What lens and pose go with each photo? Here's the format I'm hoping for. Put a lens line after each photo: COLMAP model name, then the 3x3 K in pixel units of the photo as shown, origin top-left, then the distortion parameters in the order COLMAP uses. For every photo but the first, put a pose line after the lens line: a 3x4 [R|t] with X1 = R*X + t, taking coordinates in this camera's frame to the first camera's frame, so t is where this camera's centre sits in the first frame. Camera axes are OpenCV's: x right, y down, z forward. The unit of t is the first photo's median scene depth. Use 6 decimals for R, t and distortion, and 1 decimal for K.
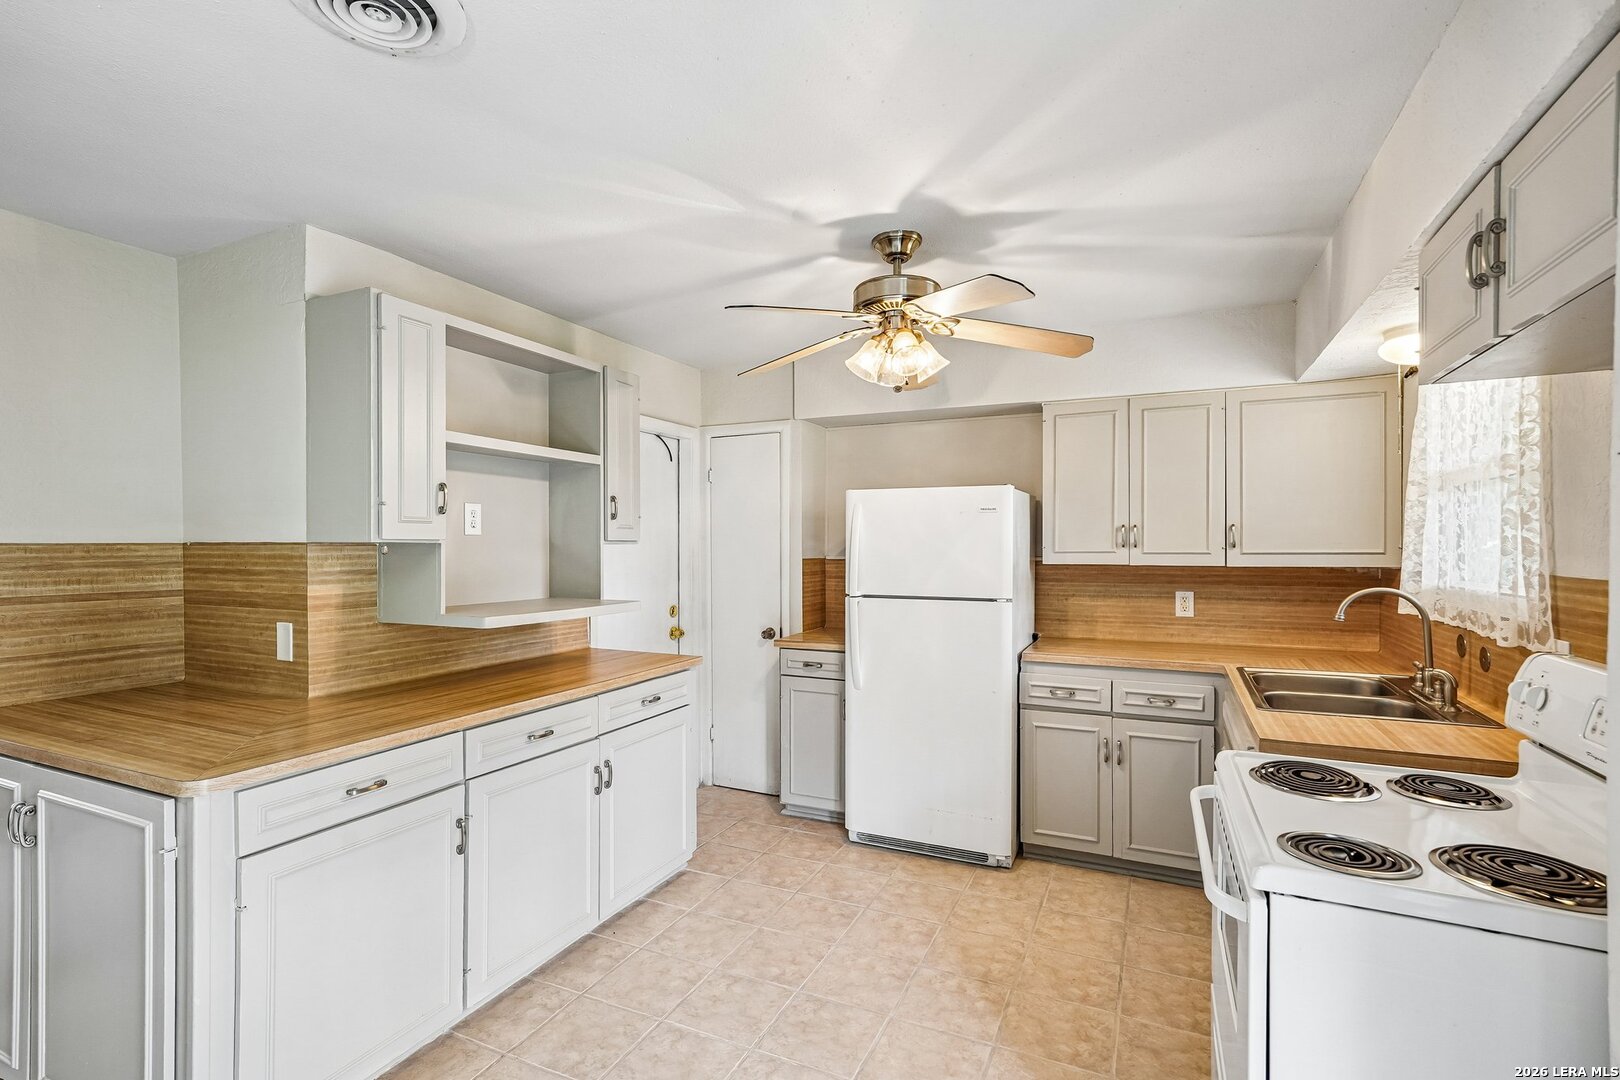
lens RADIAL K [[756.7, 0, 803.1], [0, 756.7, 548.4], [0, 0, 1]] dist [0.002264, 0.003753]
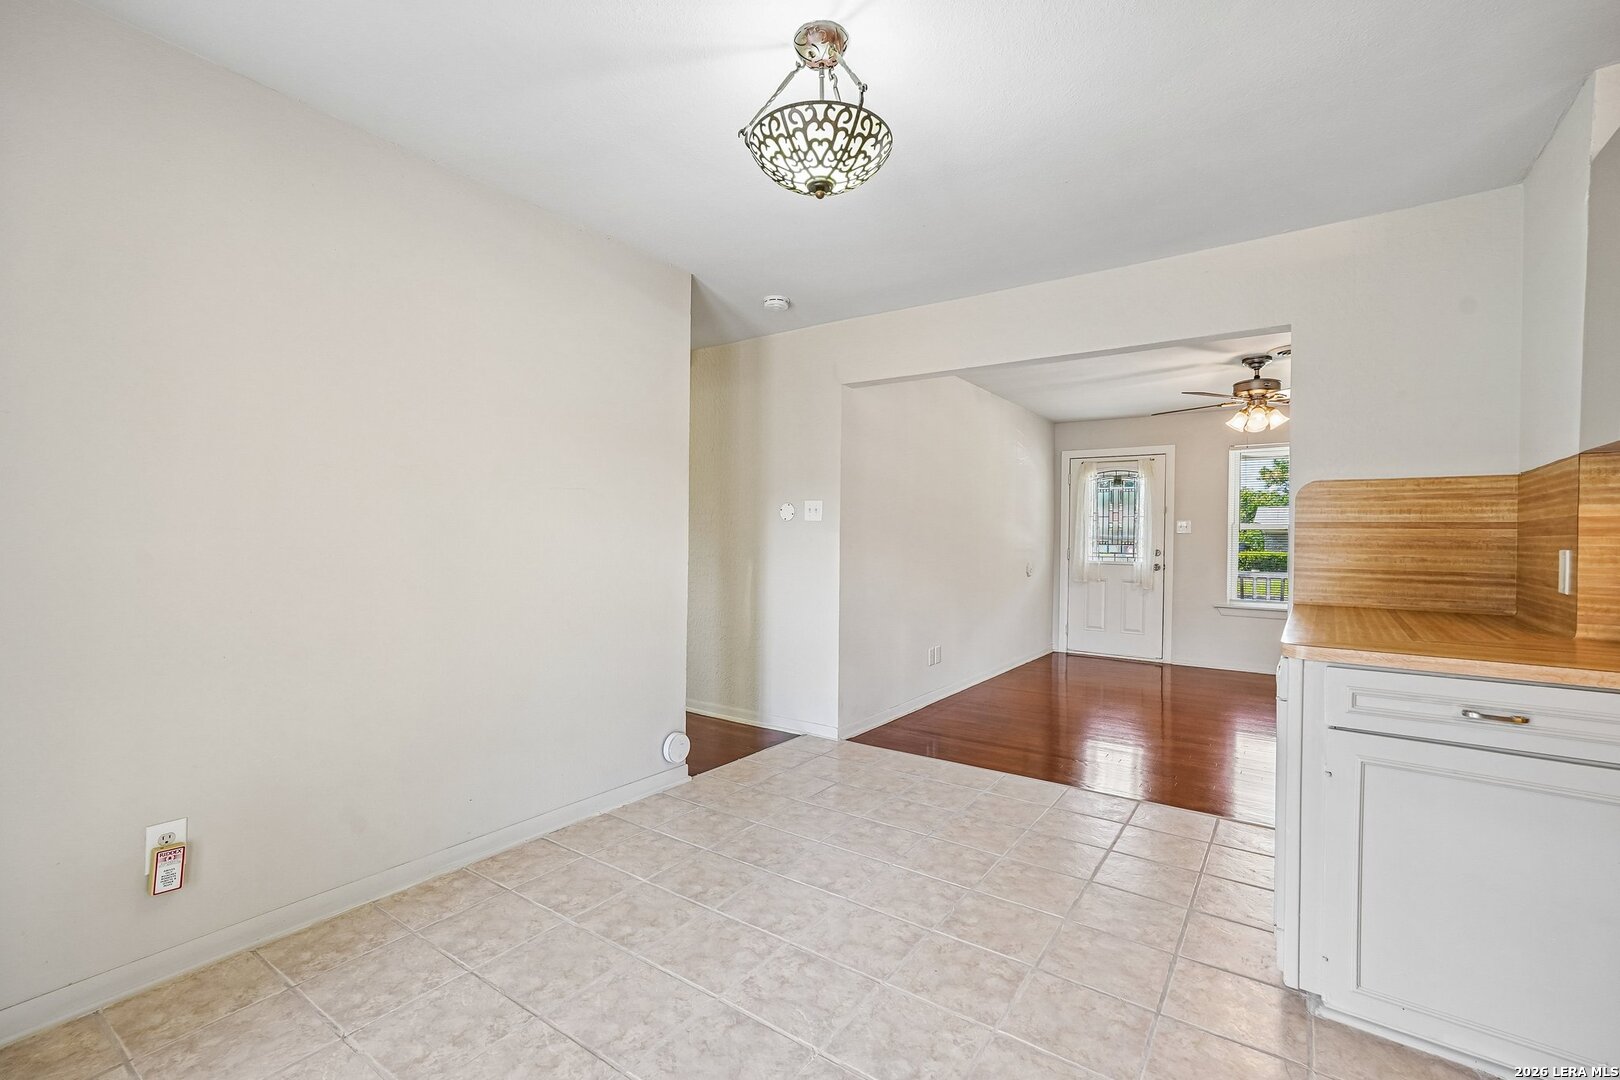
lens RADIAL K [[709.2, 0, 802.4], [0, 709.2, 541.0], [0, 0, 1]] dist [-0.004477, 0.007101]
pose [[-0.172758, 0.007001, -0.984940, 0.247030], [-0.016759, 0.999809, 0.010046, 0.085644], [0.984822, 0.018242, -0.172607, 0.255945]]
